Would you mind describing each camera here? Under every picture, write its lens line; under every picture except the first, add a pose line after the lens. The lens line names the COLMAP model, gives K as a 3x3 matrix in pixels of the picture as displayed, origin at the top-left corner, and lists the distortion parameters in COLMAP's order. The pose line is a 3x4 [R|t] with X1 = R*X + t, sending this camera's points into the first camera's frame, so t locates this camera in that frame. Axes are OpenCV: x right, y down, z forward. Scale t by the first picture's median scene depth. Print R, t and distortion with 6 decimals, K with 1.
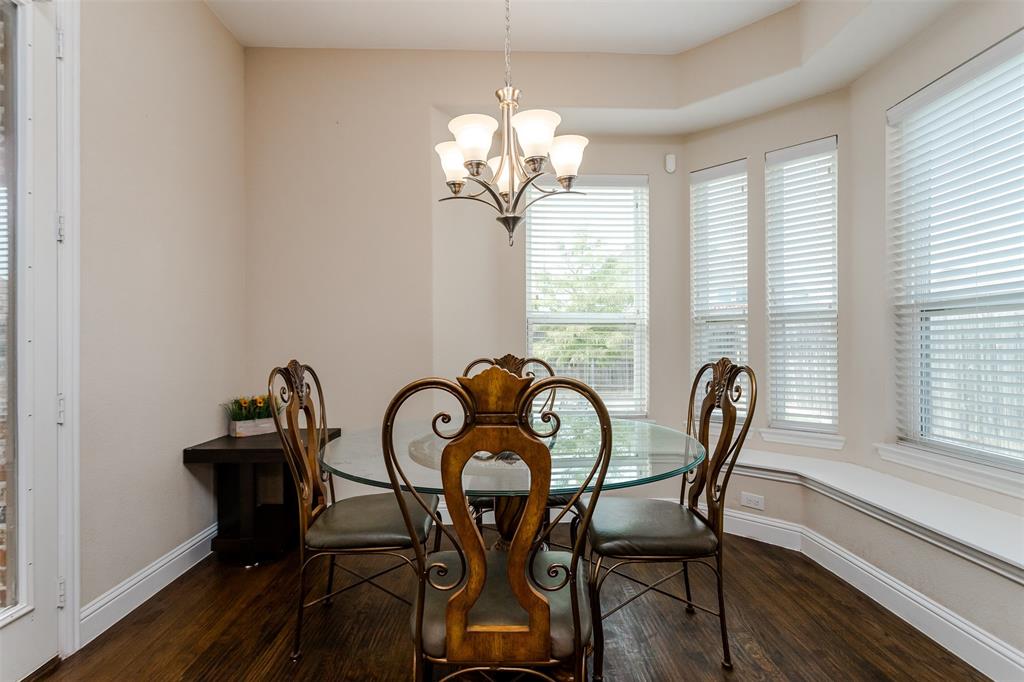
lens RADIAL K [[488.7, 0, 510.4], [0, 488.7, 341.7], [0, 0, 1]] dist [0.001415, 0.001863]
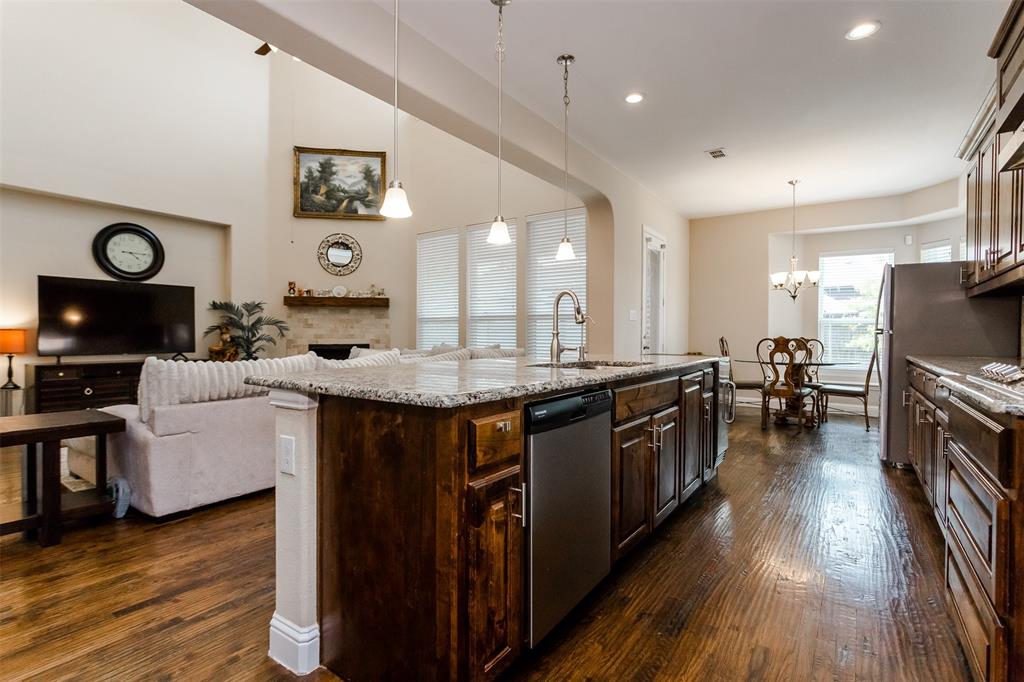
lens RADIAL K [[488.7, 0, 506.0], [0, 488.7, 337.4], [0, 0, 1]] dist [0.001415, 0.001863]
pose [[0.801141, 0.014360, -0.598304, 0.707768], [-0.010581, 0.999896, 0.009830, 0.041723], [0.598383, -0.001544, 0.801209, -4.749668]]
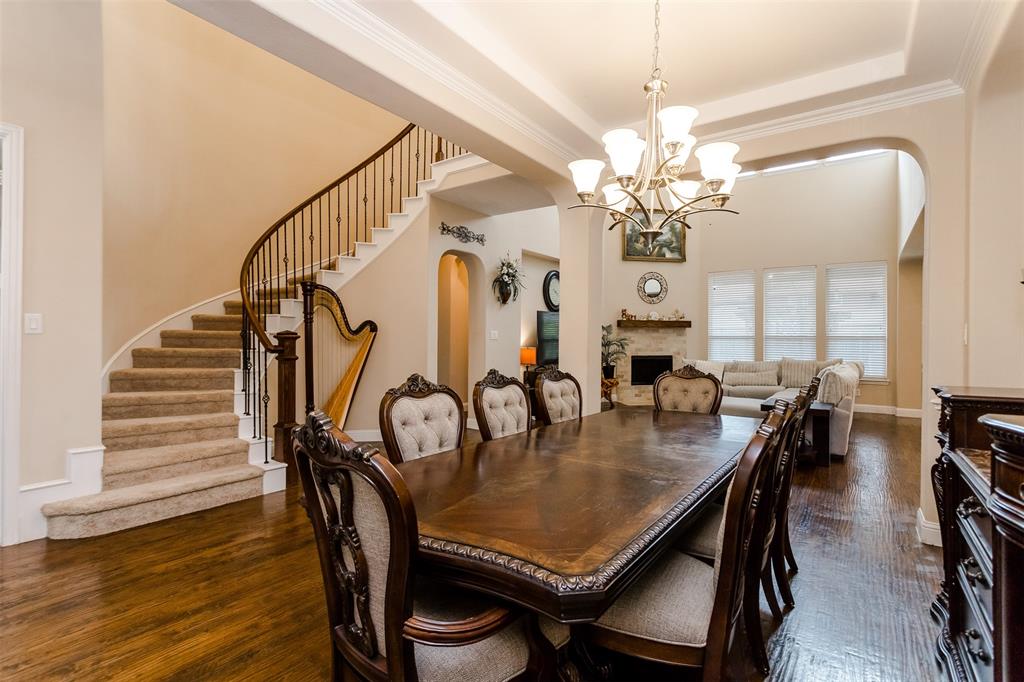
lens RADIAL K [[488.7, 0, 510.6], [0, 488.7, 339.4], [0, 0, 1]] dist [0.001415, 0.001863]
pose [[0.802090, 0.015912, -0.596991, -1.907235], [-0.013791, 0.999872, 0.008123, -0.106171], [0.597044, 0.001718, 0.802207, -9.447127]]
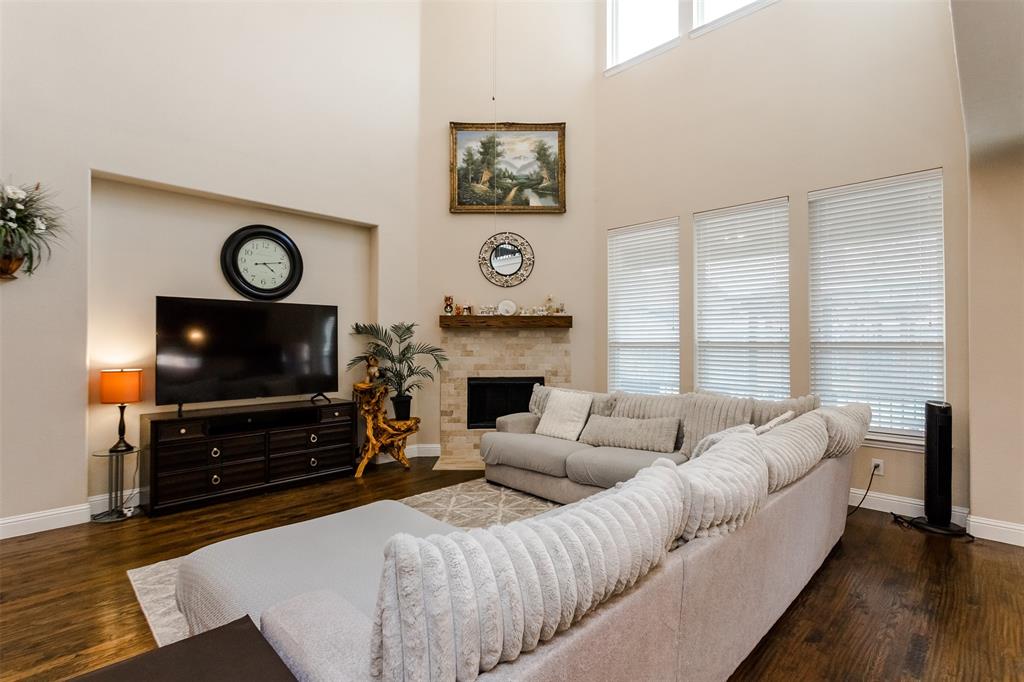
lens RADIAL K [[488.7, 0, 505.8], [0, 488.7, 338.4], [0, 0, 1]] dist [0.001415, 0.001863]
pose [[0.696943, 0.004107, -0.717114, -1.482353], [-0.007932, 0.999967, -0.001983, -0.171002], [0.717082, 0.007070, 0.696953, -4.310568]]
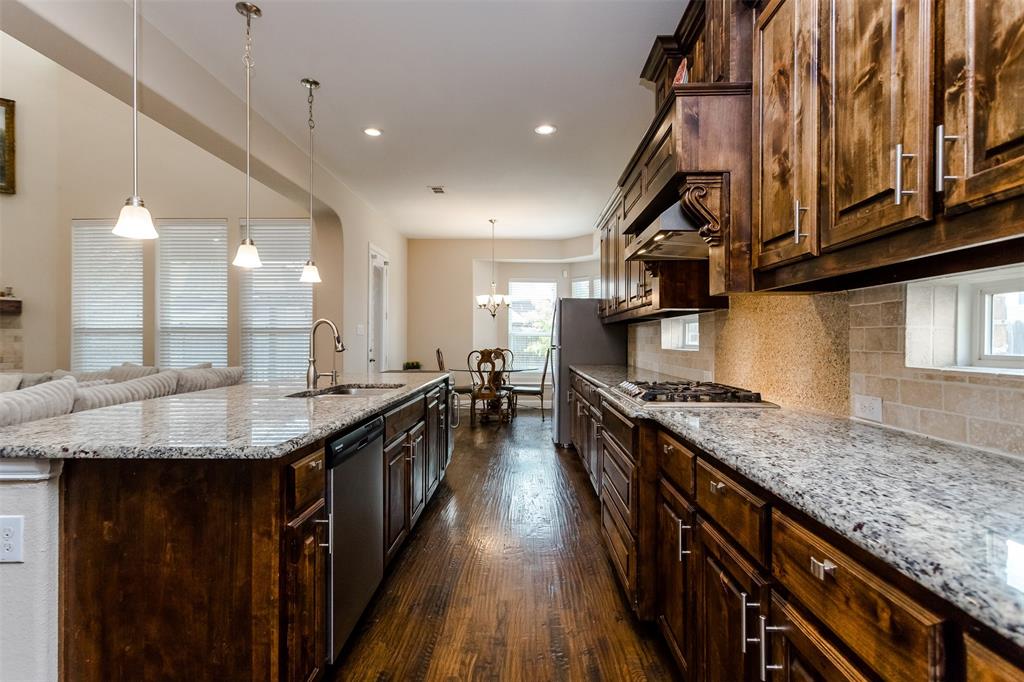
lens RADIAL K [[488.7, 0, 514.1], [0, 488.7, 338.2], [0, 0, 1]] dist [0.001415, 0.001863]
pose [[0.998866, 0.007961, -0.046946, 0.596590], [-0.008207, 0.999954, -0.005057, -0.054628], [0.046903, 0.005436, 0.998885, -5.039692]]
